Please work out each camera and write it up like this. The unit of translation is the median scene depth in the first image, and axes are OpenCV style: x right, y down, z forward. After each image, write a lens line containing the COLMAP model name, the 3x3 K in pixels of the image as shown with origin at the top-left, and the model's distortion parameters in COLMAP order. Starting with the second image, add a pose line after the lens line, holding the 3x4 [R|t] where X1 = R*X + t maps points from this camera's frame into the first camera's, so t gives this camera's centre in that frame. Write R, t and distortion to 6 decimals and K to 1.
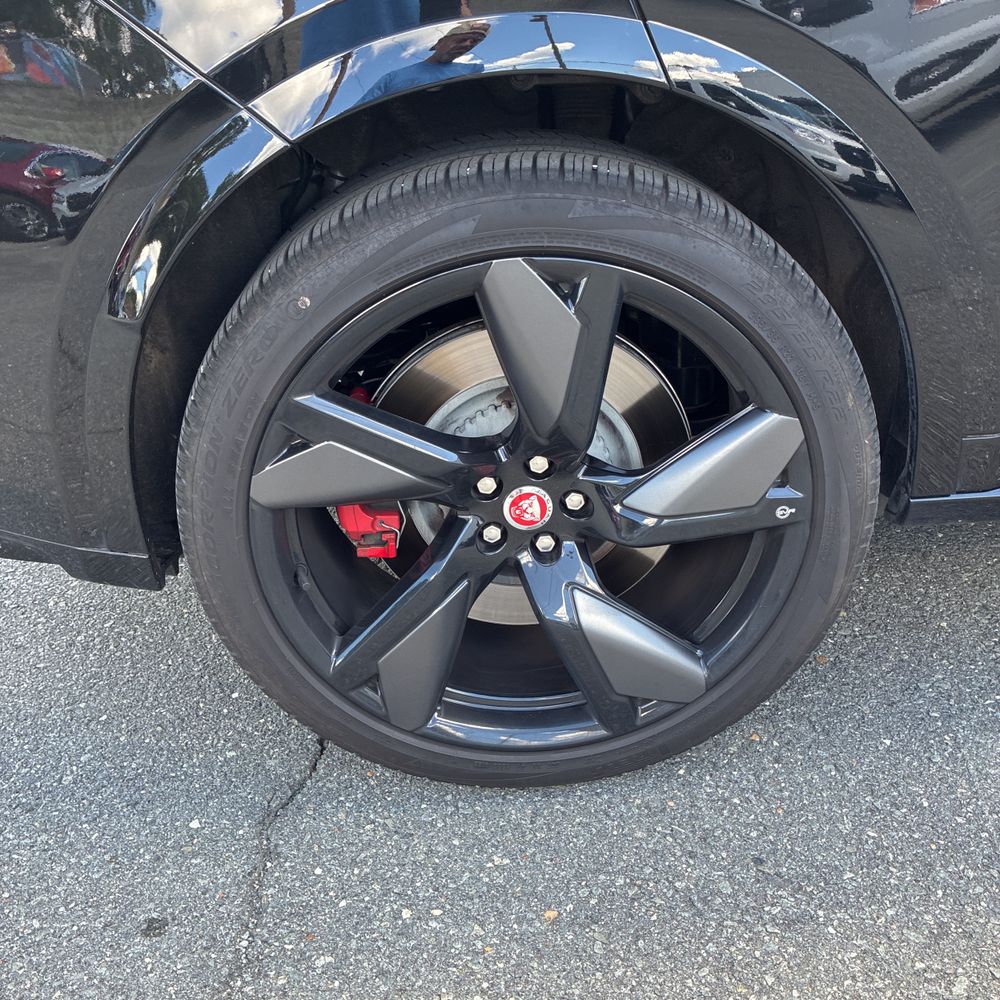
lens RADIAL K [[999.3, 0, 481.0], [0, 999.3, 494.3], [0, 0, 1]] dist [0.006802, 0.010977]
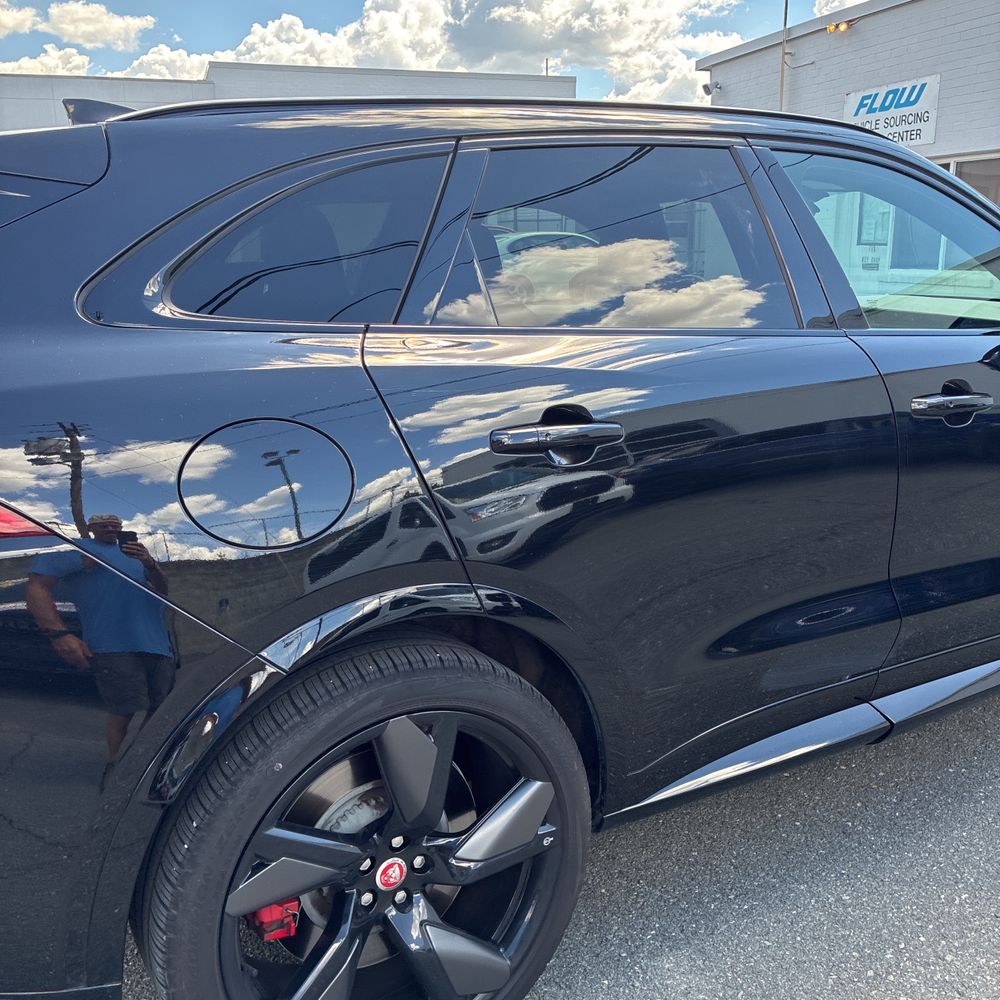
lens RADIAL K [[999.3, 0, 481.0], [0, 999.3, 494.3], [0, 0, 1]] dist [0.006802, 0.010977]
pose [[0.868240, -0.037071, 0.494757, -0.563555], [0.177118, 0.954656, -0.239291, -0.148146], [-0.463452, 0.295393, 0.835437, -0.456273]]
